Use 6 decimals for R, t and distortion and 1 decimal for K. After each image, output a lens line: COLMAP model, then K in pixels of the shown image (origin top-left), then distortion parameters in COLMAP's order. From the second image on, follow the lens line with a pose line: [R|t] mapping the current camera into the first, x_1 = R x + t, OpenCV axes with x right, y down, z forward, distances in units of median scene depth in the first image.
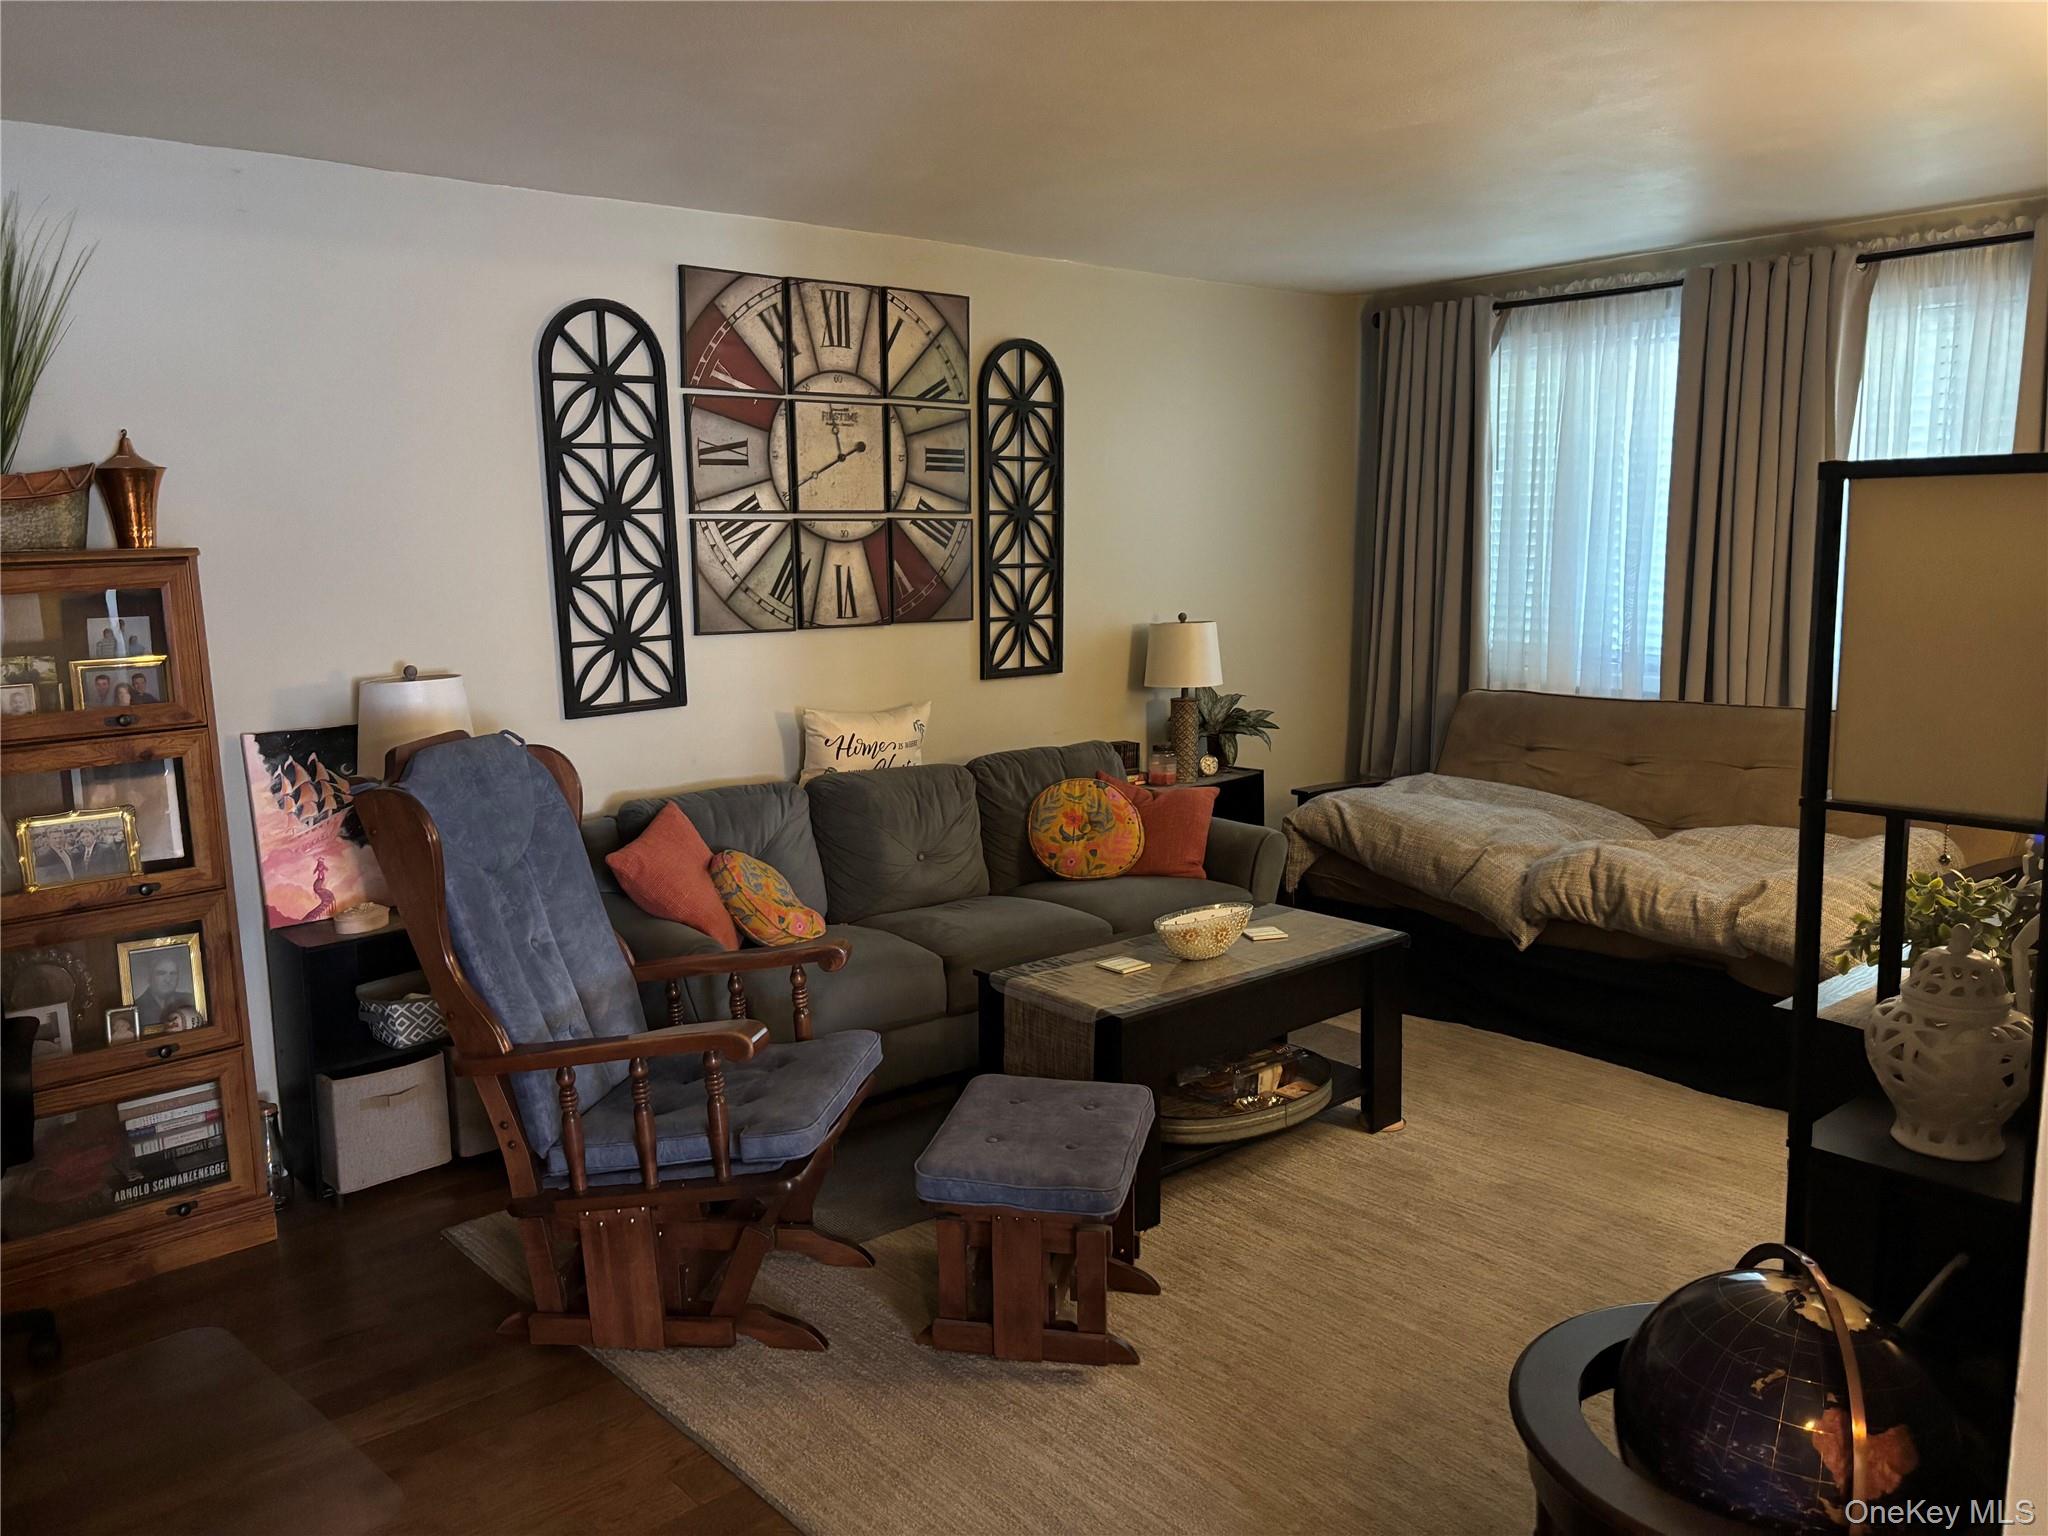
lens RADIAL K [[1556.6, 0, 984.2], [0, 1556.6, 747.9], [0, 0, 1]] dist [0.151110, -0.250261]
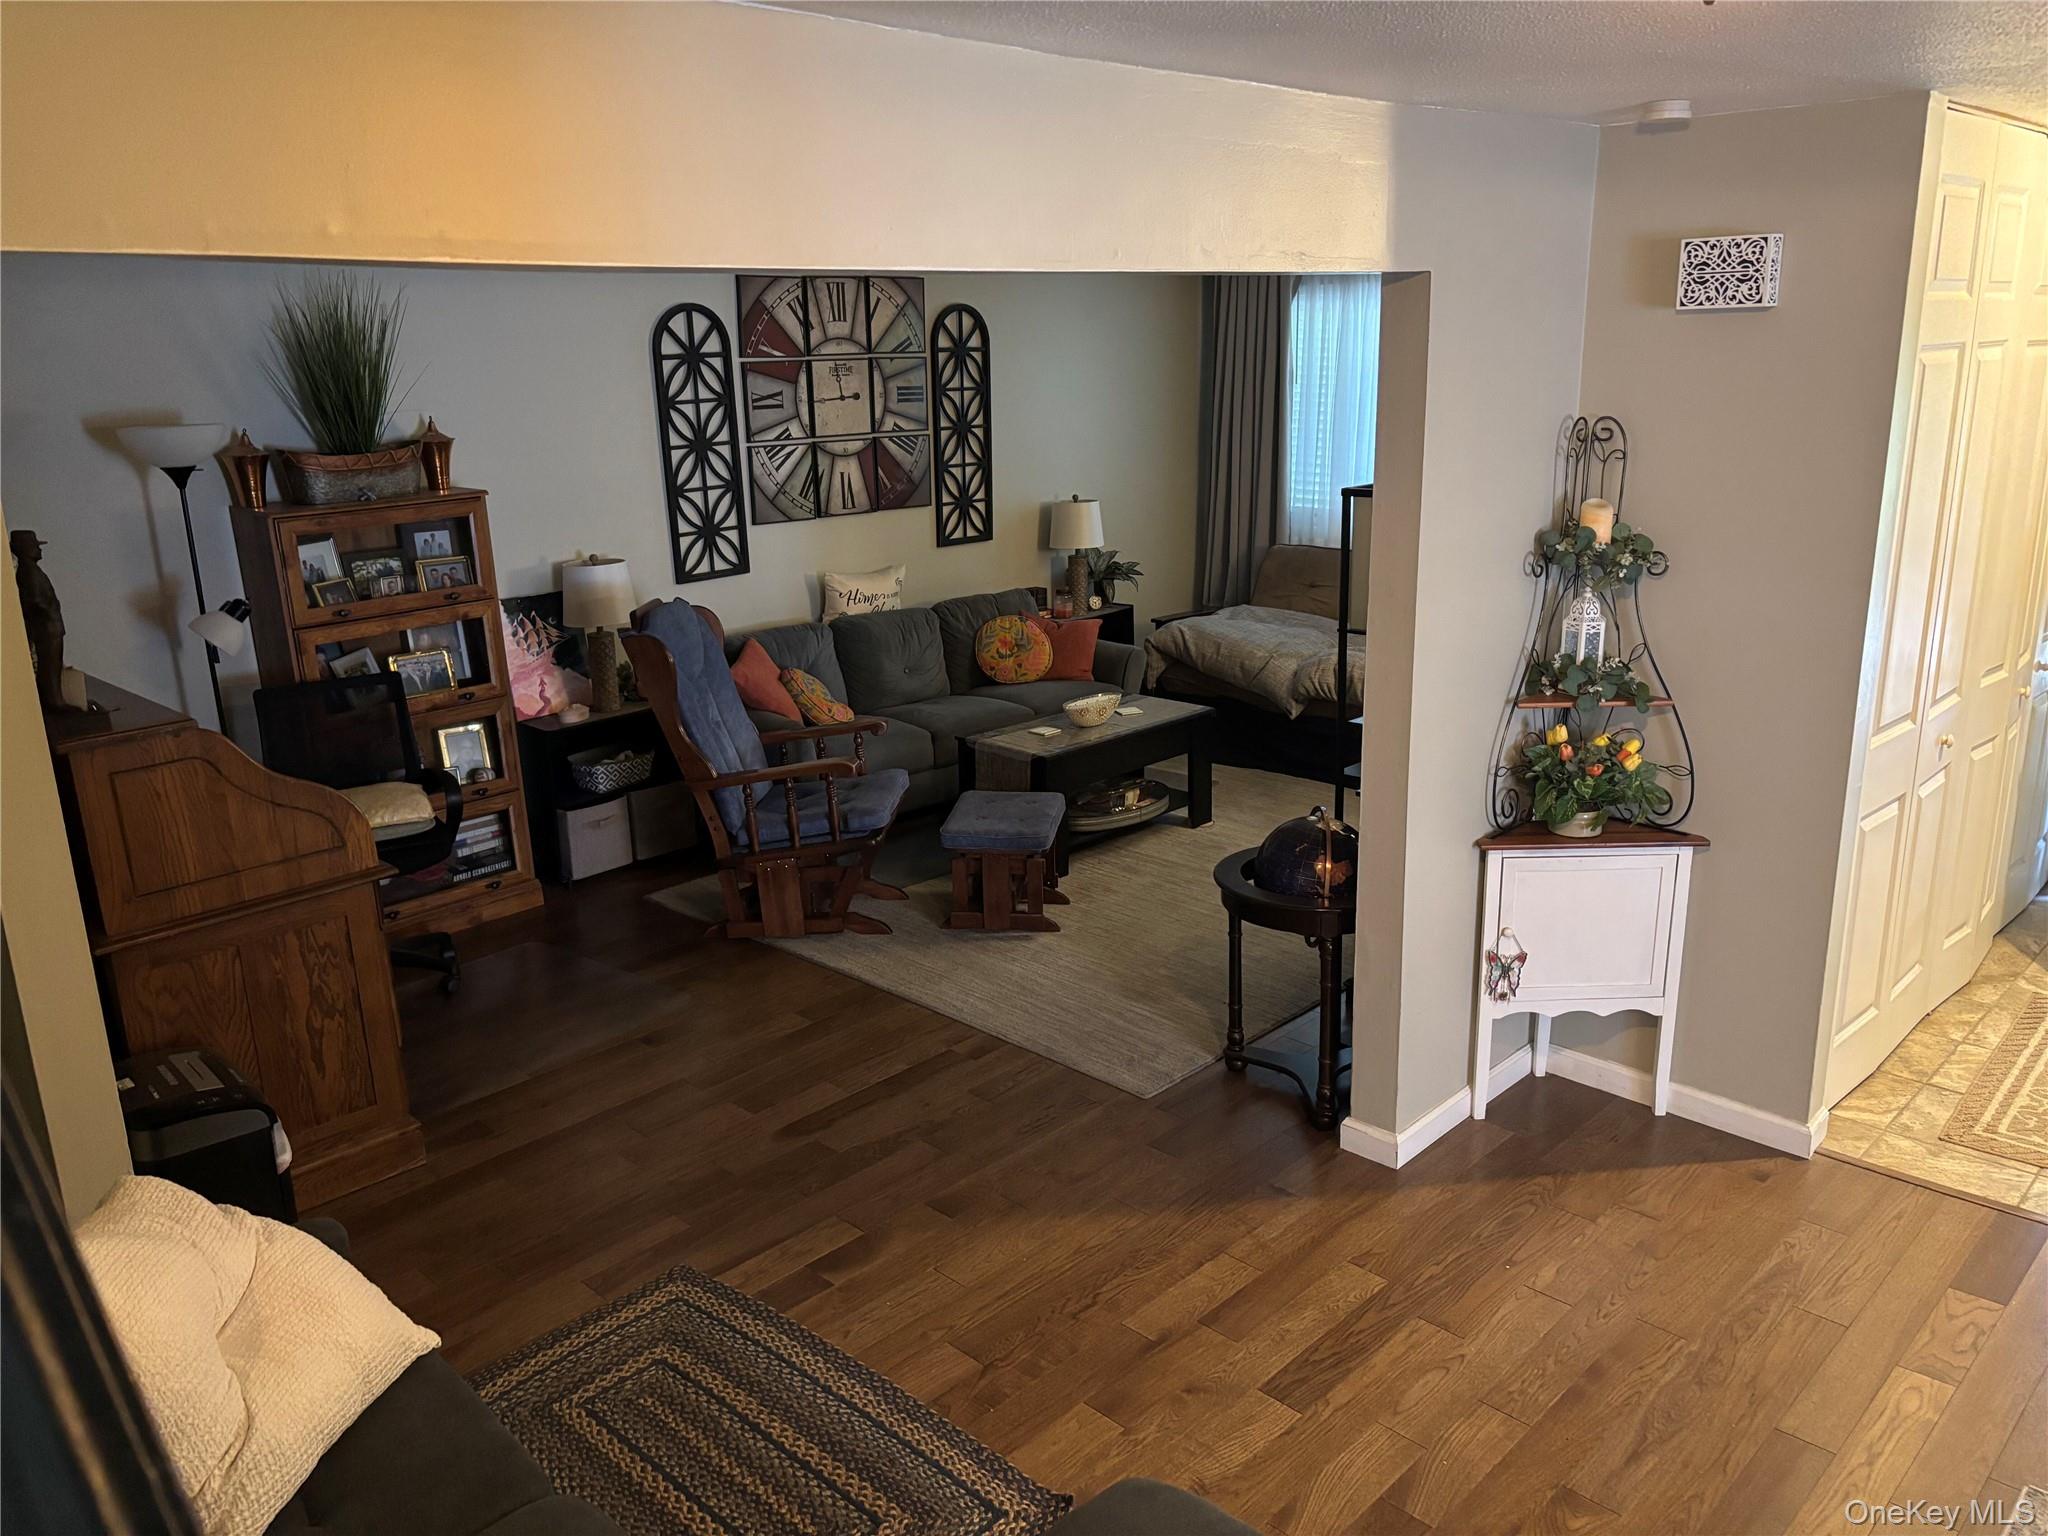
lens RADIAL K [[1594.3, 0, 1026.6], [0, 1594.3, 767.9], [0, 0, 1]] dist [0.064951, -0.087324]
pose [[0.994910, -0.030453, 0.096053, -0.080895], [0.018338, 0.992041, 0.124573, -0.028209], [-0.099082, -0.122177, 0.987550, -0.578728]]
